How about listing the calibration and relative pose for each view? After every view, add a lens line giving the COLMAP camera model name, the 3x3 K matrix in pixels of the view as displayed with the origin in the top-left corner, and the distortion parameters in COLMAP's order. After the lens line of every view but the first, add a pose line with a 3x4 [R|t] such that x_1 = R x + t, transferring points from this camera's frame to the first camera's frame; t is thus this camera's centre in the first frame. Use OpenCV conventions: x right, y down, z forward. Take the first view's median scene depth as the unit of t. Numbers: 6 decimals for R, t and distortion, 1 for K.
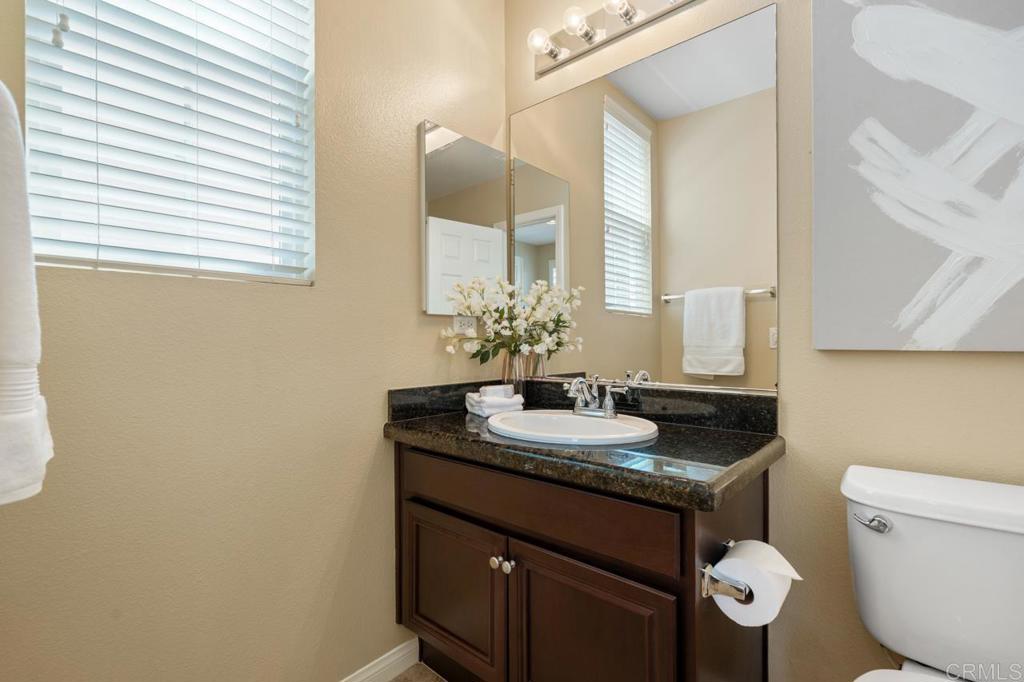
lens RADIAL K [[465.0, 0, 512.0], [0, 465.0, 341.0], [0, 0, 1]] dist [-0.000047, 0.000016]
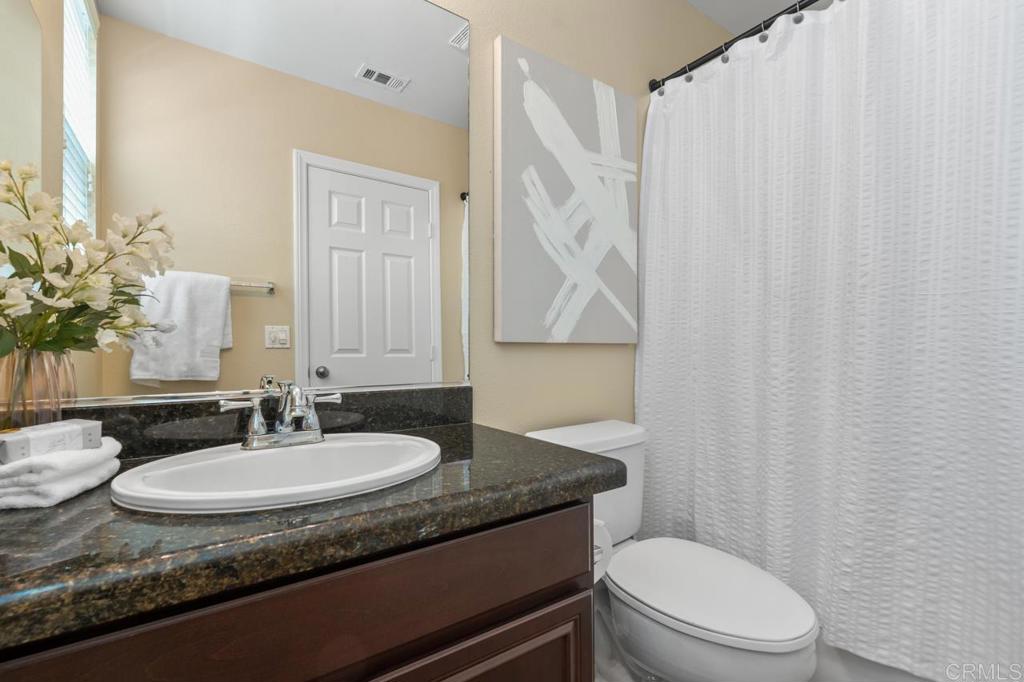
lens RADIAL K [[481.2, 0, 512.0], [0, 481.2, 341.0], [0, 0, 1]] dist [-0.002340, -0.000055]
pose [[0.209019, 0.013305, 0.977821, -0.560557], [-0.010785, 0.999878, -0.011300, 0.030905], [-0.977852, -0.008184, 0.209137, 0.767928]]
